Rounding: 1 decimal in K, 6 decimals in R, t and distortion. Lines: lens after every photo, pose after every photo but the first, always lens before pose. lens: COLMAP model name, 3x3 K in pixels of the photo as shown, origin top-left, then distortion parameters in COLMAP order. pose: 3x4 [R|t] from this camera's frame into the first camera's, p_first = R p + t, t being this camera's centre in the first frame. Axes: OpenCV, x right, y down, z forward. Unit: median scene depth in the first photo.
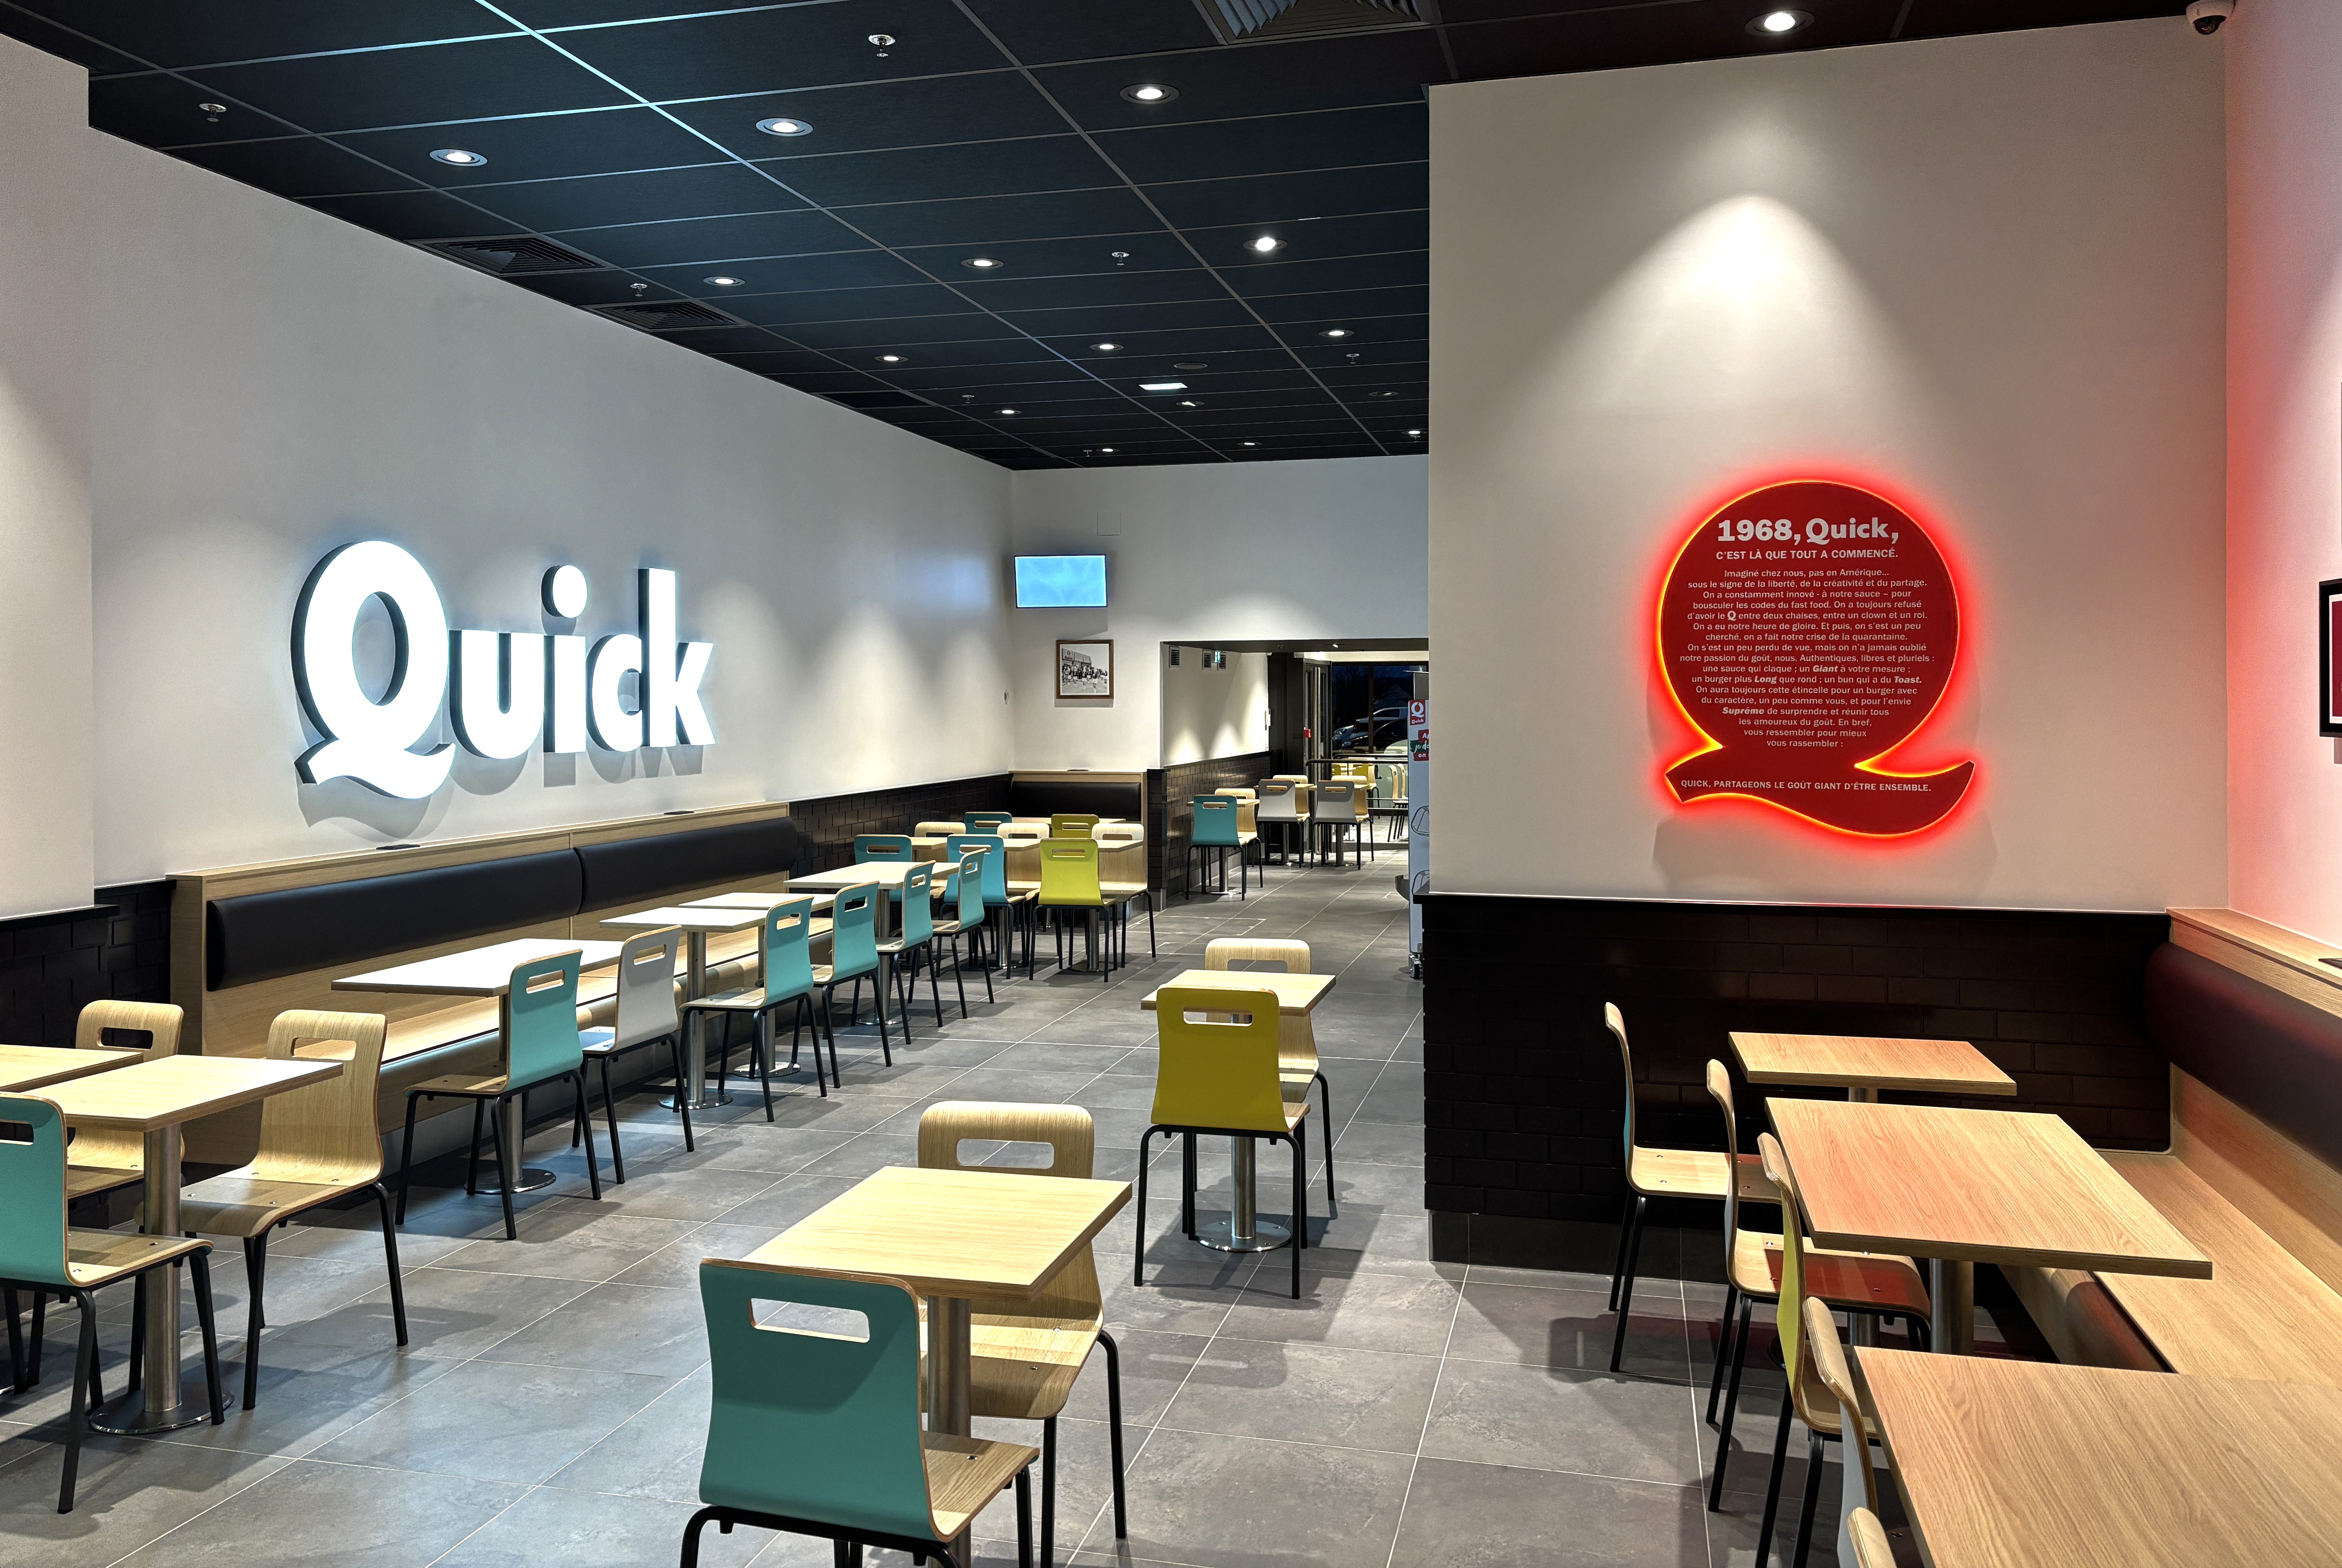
lens RADIAL K [[1755.2, 0, 1172.1], [0, 1755.2, 784.3], [0, 0, 1]] dist [-0.000508, -0.000110]
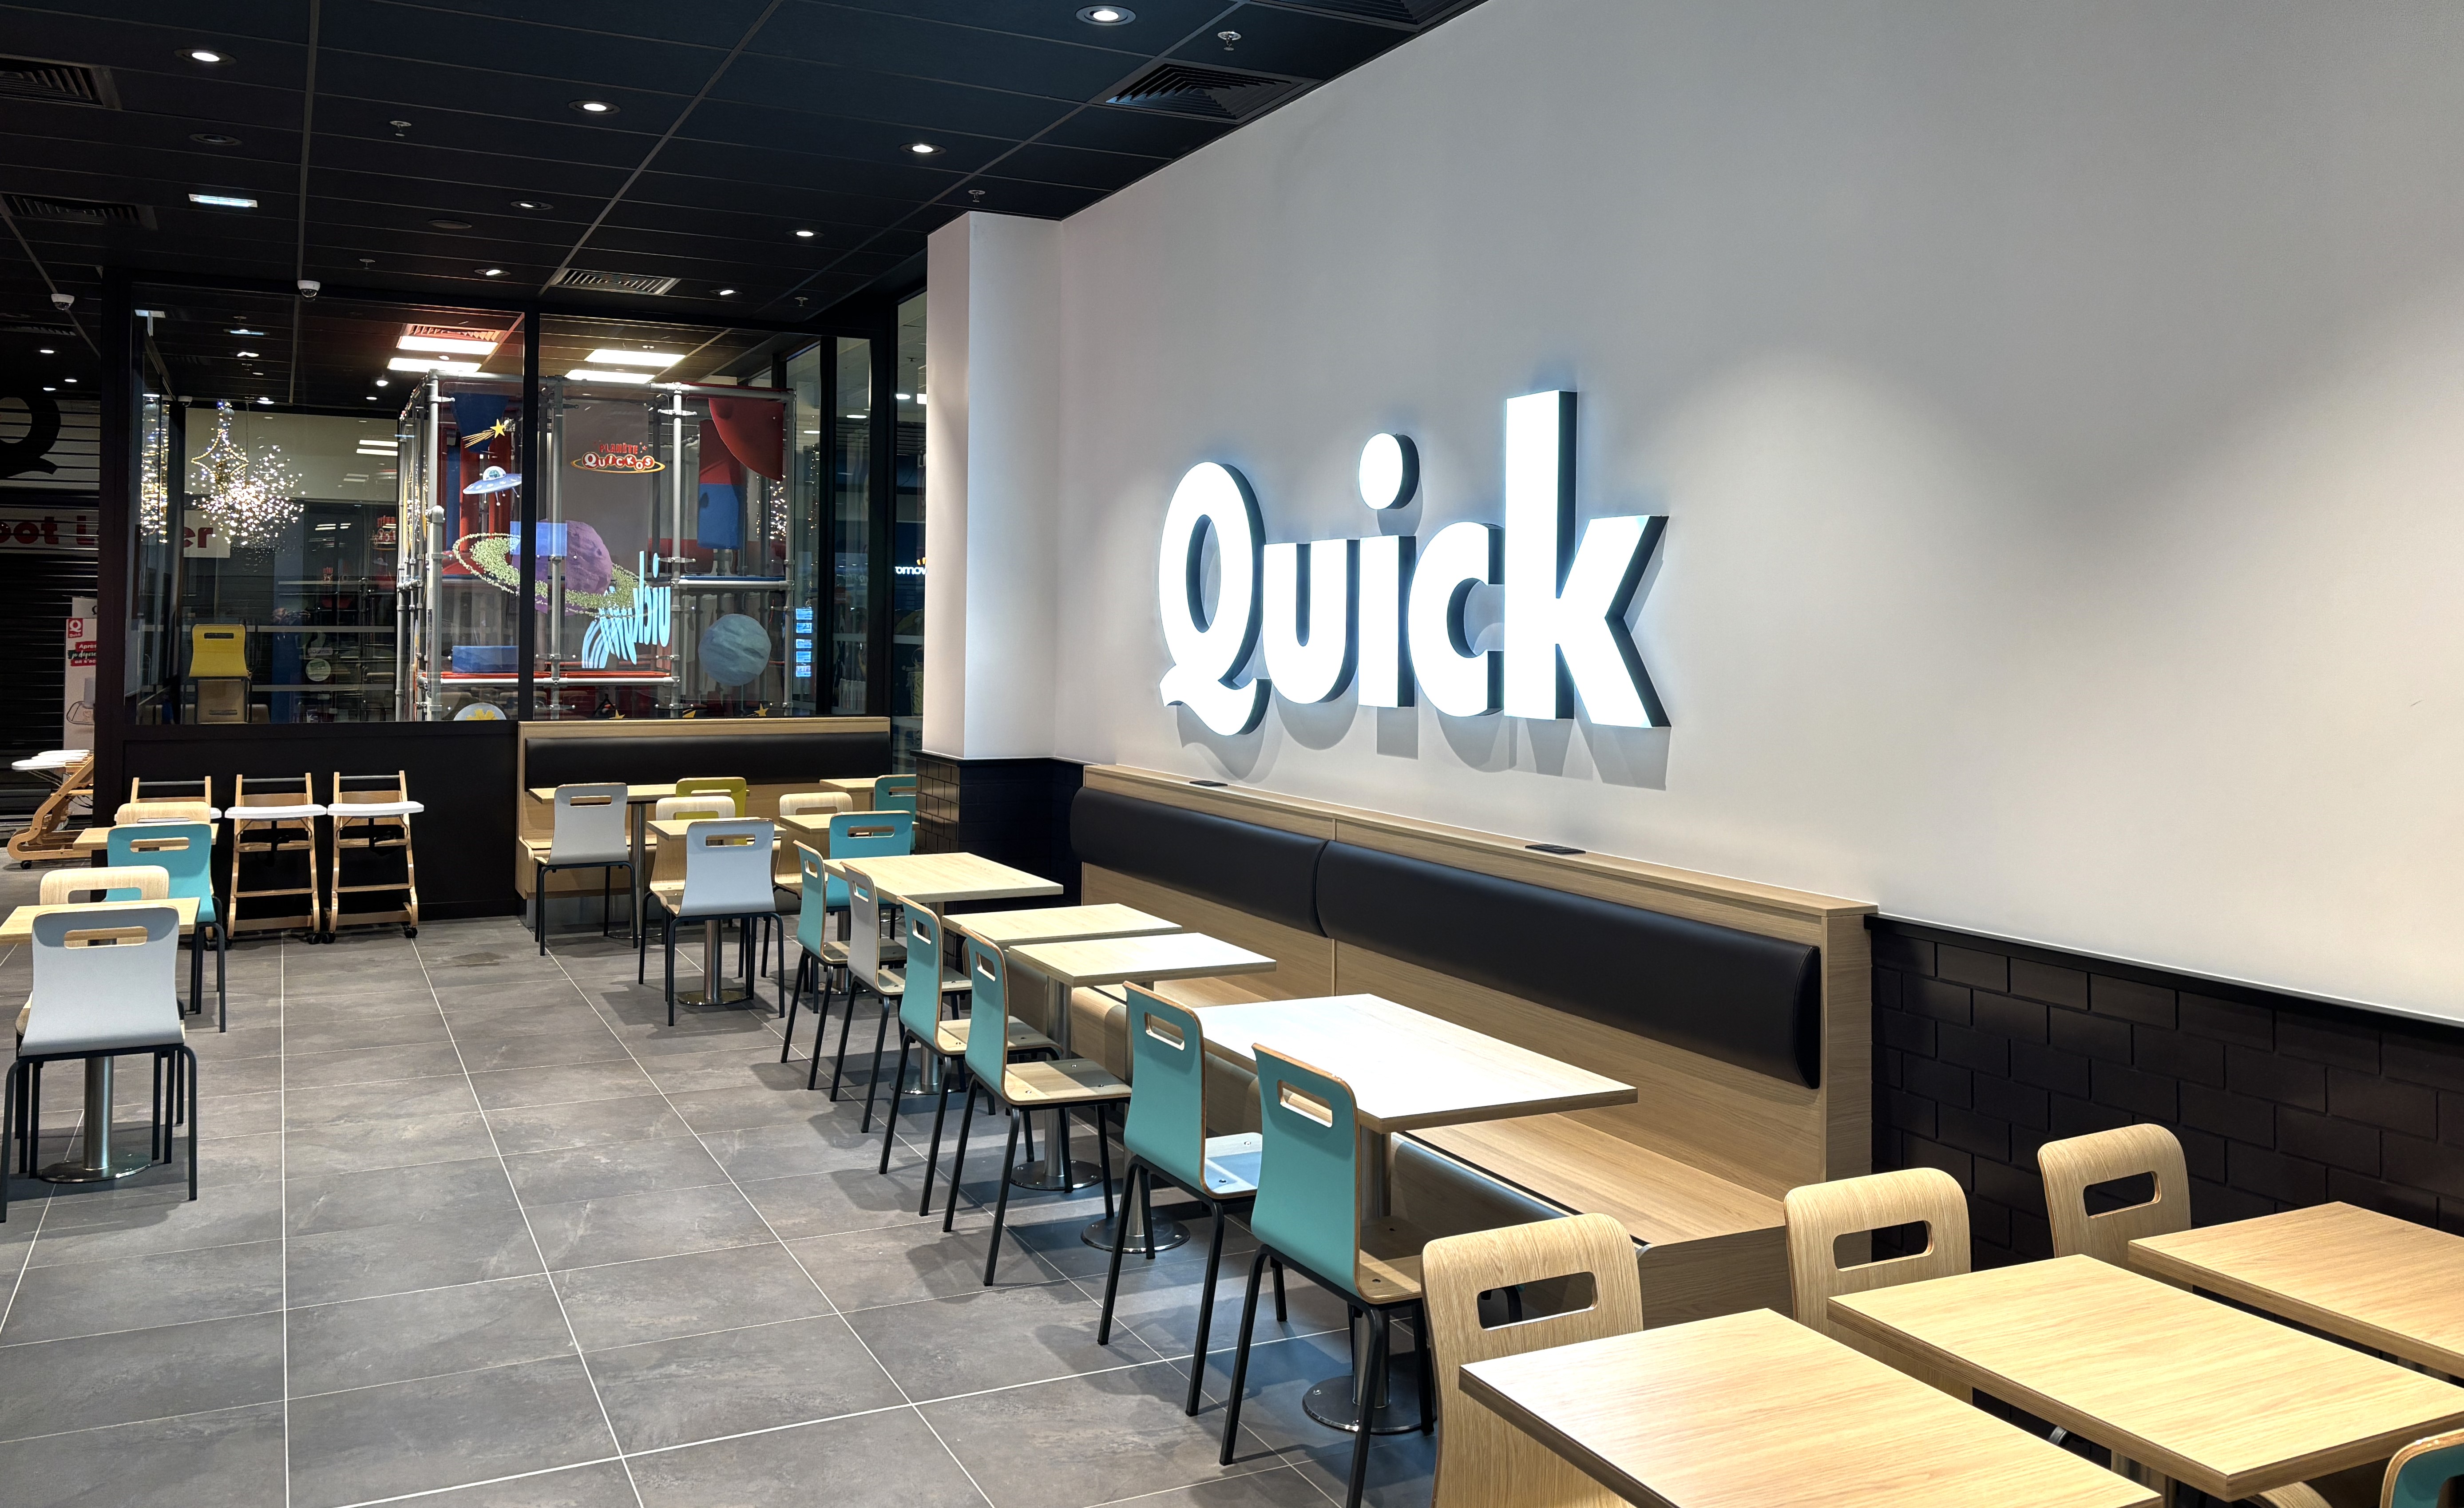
lens RADIAL K [[1861.4, 0, 1183.5], [0, 1861.4, 580.3], [0, 0, 1]] dist [0.003117, 0.001685]
pose [[-0.761685, -0.025946, -0.647428, 0.175443], [-0.044962, 0.998906, 0.012864, -0.069407], [0.646386, 0.038908, -0.762018, 1.429957]]
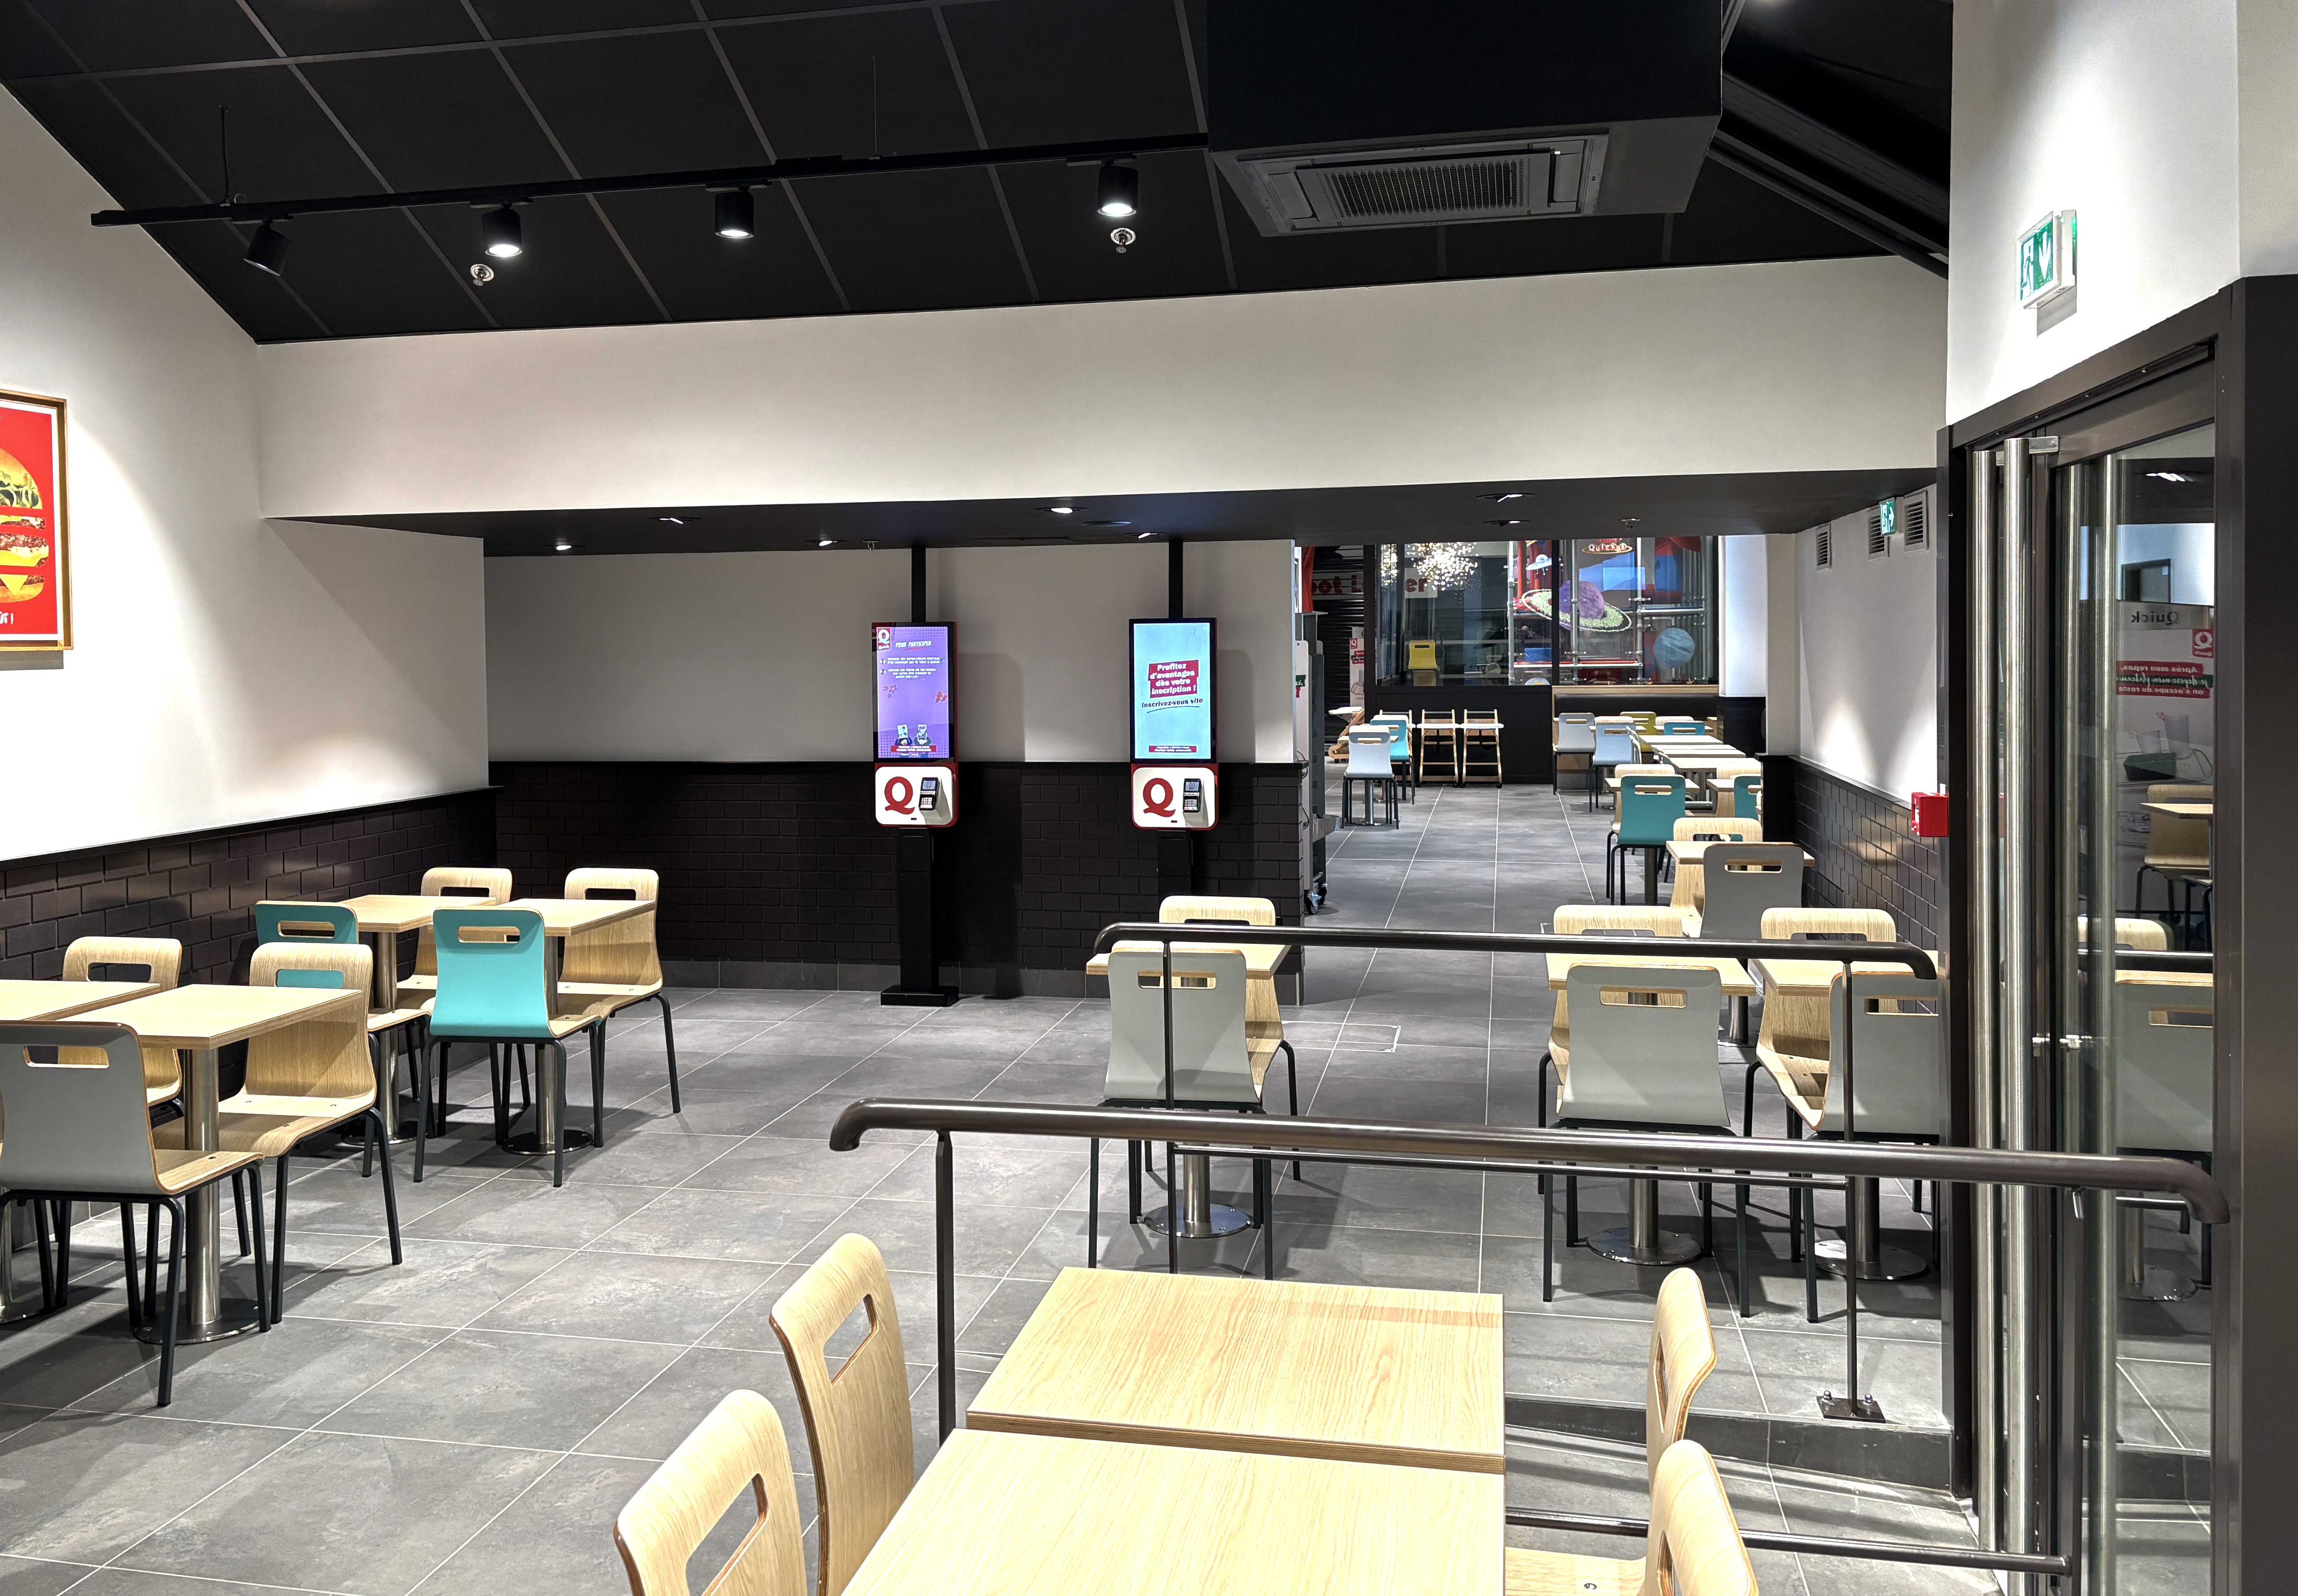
lens RADIAL K [[1767.1, 0, 1147.0], [0, 1767.1, 797.7], [0, 0, 1]] dist [-0.001429, -0.000206]
pose [[-0.998368, 0.013667, -0.055446, 0.524581], [0.005818, 0.990230, 0.139320, -0.161811], [0.056808, 0.138770, -0.988694, 3.354137]]
